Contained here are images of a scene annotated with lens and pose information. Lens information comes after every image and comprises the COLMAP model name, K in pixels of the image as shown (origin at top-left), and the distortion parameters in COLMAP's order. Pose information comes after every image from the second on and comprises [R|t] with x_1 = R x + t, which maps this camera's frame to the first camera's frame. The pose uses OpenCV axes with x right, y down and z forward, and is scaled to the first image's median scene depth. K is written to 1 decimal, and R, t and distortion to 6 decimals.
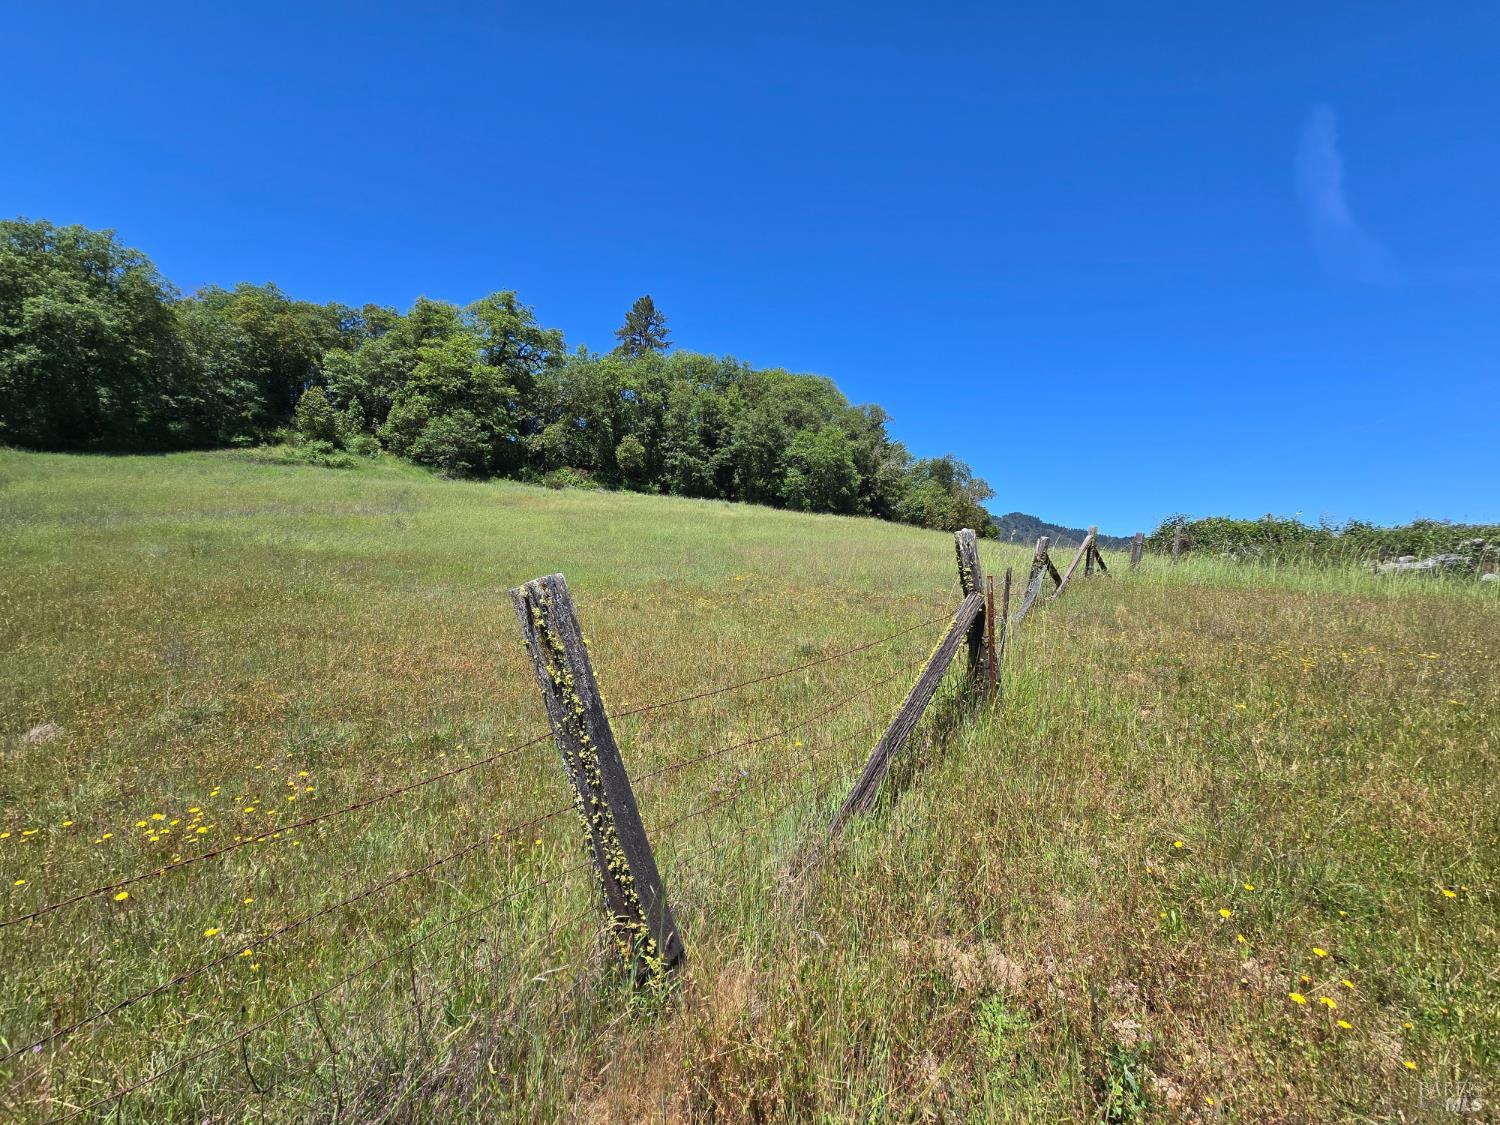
lens RADIAL K [[614.5, 0, 754.7], [0, 614.5, 568.1], [0, 0, 1]] dist [-0.002424, 0.000558]
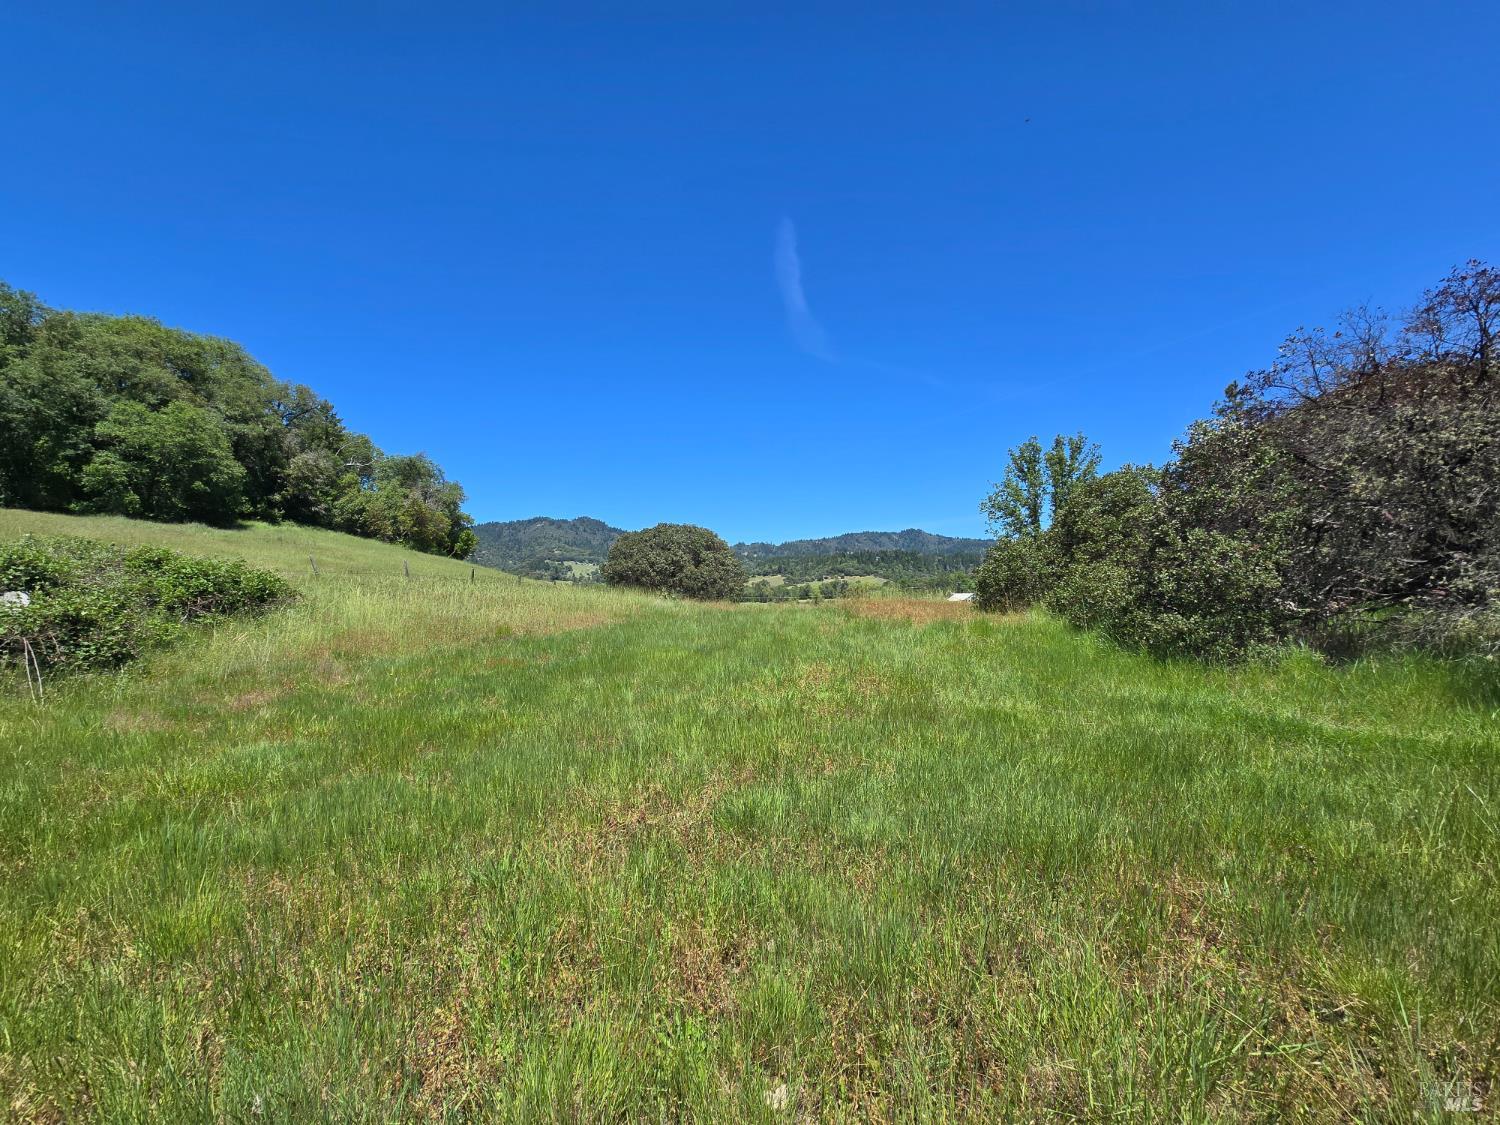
lens RADIAL K [[614.5, 0, 752.0], [0, 614.5, 568.4], [0, 0, 1]] dist [-0.002424, 0.000558]
pose [[0.788938, -0.030648, 0.613708, 0.252670], [0.033390, 0.999418, 0.006986, -0.005425], [-0.613565, 0.014980, 0.789502, -0.040635]]
